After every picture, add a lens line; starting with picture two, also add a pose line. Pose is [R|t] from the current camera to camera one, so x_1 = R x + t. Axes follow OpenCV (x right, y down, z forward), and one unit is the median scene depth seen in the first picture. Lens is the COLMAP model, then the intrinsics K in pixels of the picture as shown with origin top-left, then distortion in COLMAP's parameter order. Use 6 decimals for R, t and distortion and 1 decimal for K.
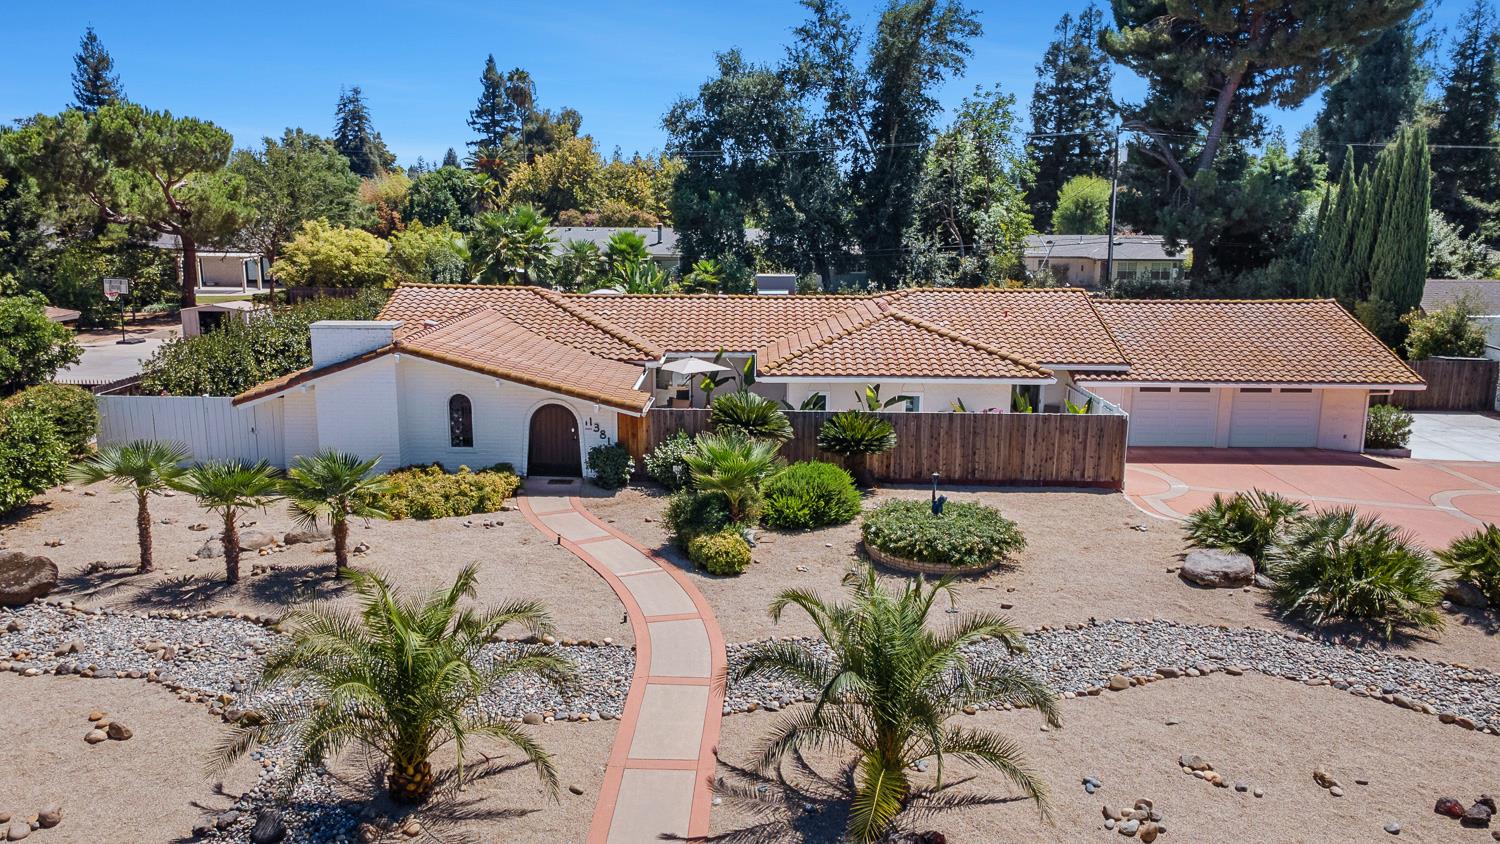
lens RADIAL K [[1083.3, 0, 753.1], [0, 1083.3, 413.1], [0, 0, 1]] dist [0.011593, 0.034555]
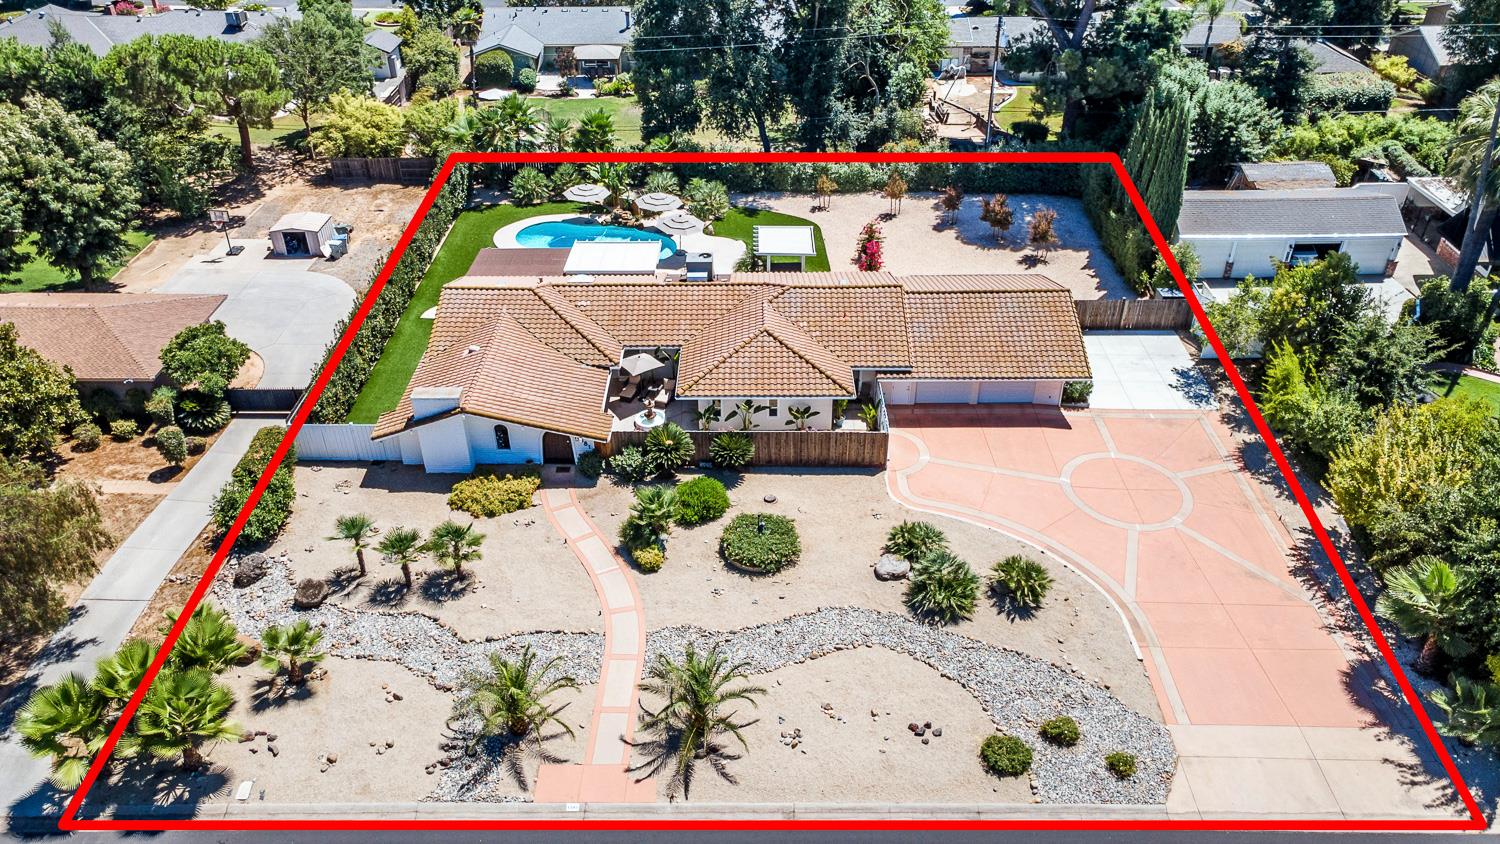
lens RADIAL K [[1038.3, 0, 750.0], [0, 1038.3, 422.0], [0, 0, 1]] dist [0.020948, 0.001008]
pose [[0.999916, -0.012810, -0.001842, 0.060088], [0.012581, 0.928845, 0.370254, -0.295685], [-0.003032, -0.370246, 0.928929, -0.248268]]
